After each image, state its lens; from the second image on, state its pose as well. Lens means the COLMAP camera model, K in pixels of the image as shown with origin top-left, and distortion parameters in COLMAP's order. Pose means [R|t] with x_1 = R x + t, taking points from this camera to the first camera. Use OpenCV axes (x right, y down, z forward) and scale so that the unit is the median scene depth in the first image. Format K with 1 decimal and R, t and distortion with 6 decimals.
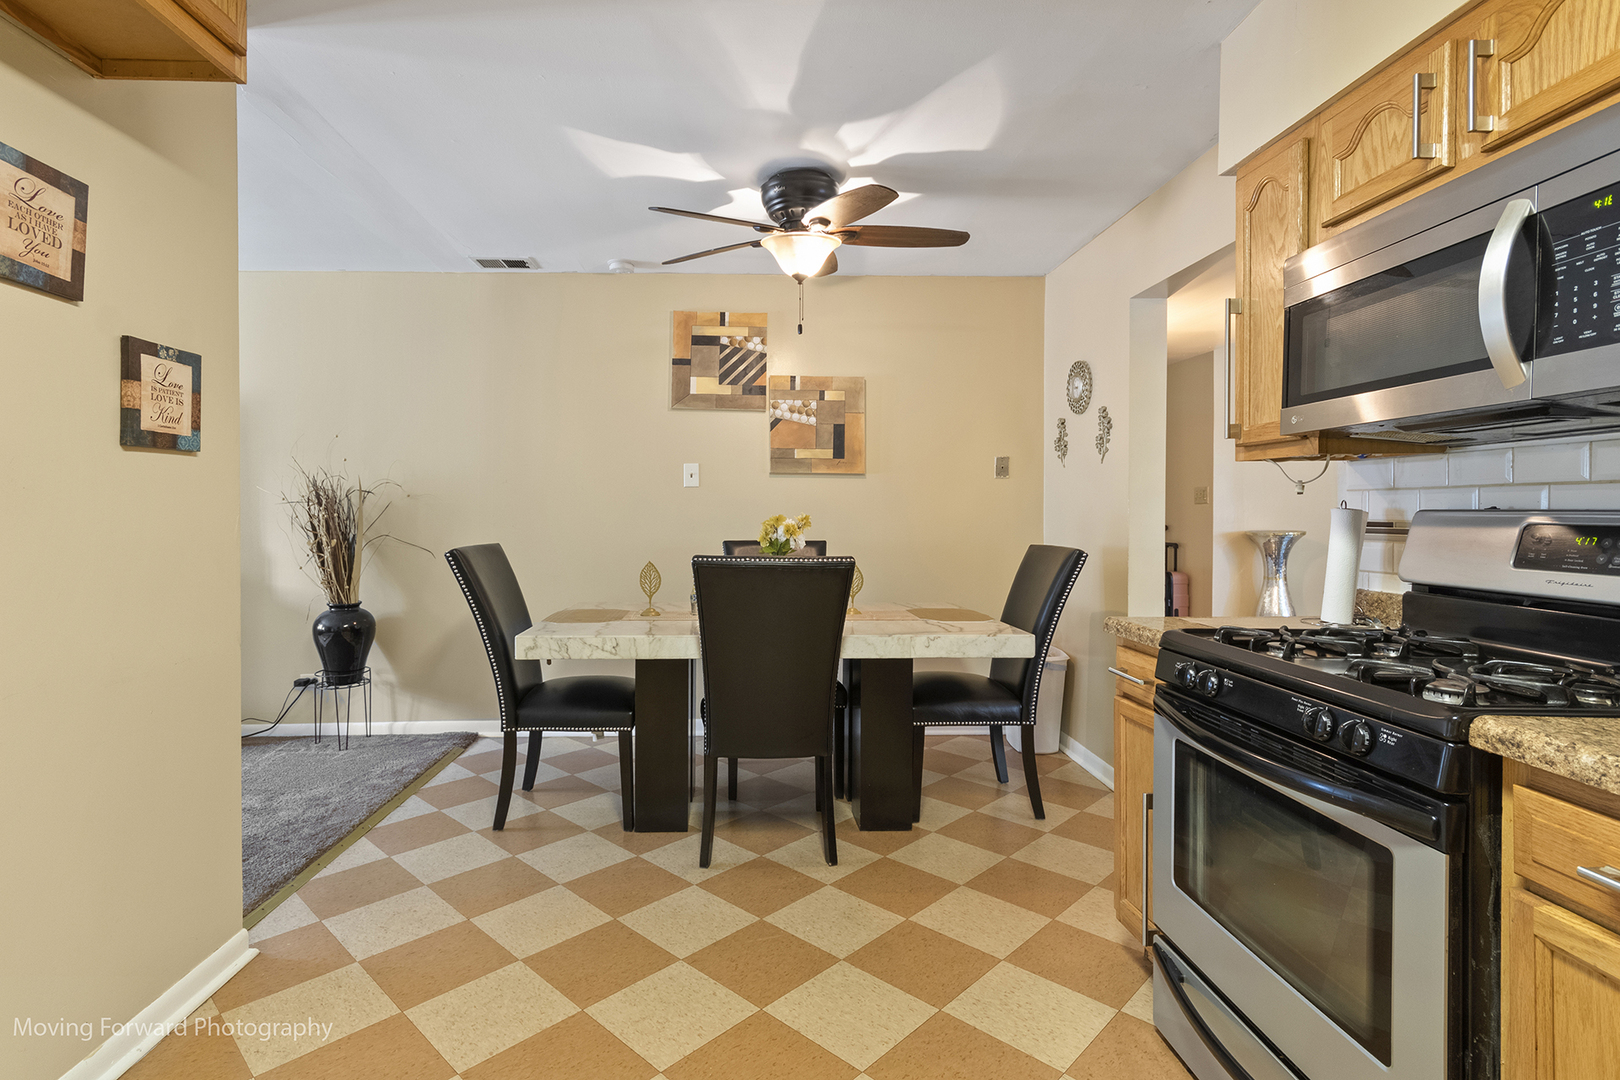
lens RADIAL K [[816.4, 0, 764.1], [0, 816.4, 511.4], [0, 0, 1]] dist [-0.012883, 0.018952]
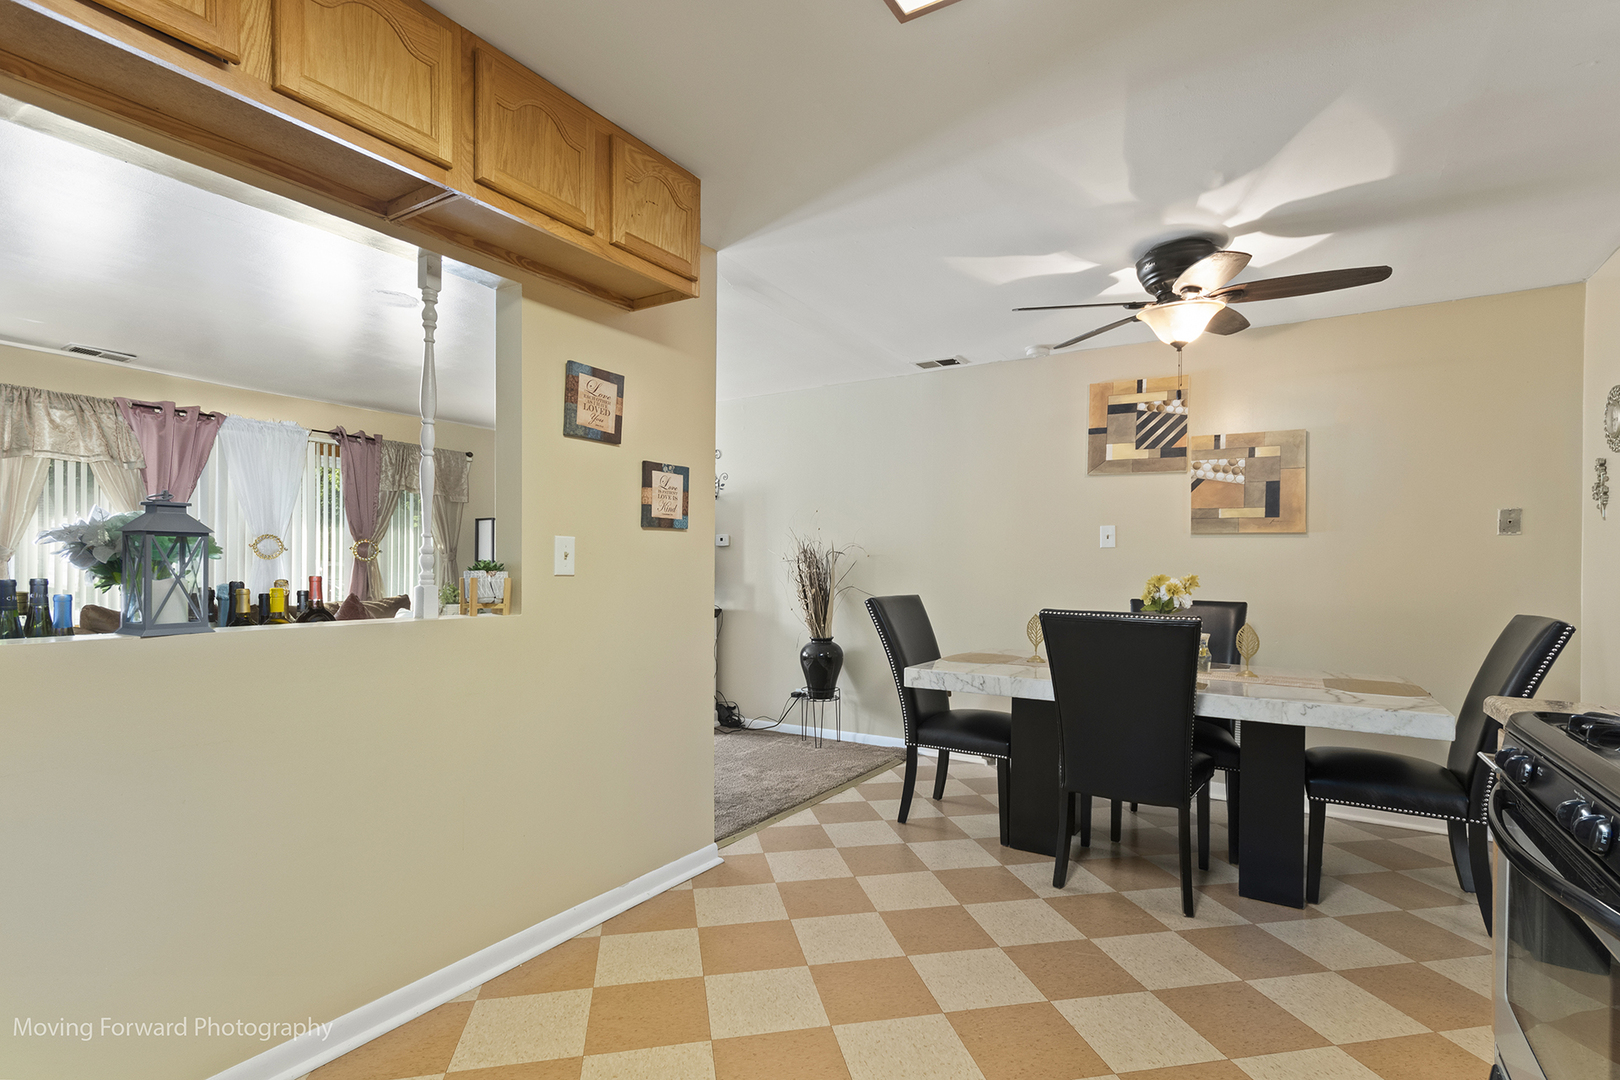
lens RADIAL K [[768.5, 0, 814.8], [0, 768.5, 564.6], [0, 0, 1]] dist [-0.000741, -0.000451]
pose [[0.836869, 0.006126, -0.547368, 0.196612], [-0.010046, 0.999941, -0.004168, -0.000067], [0.547311, 0.008987, 0.836881, -0.063424]]
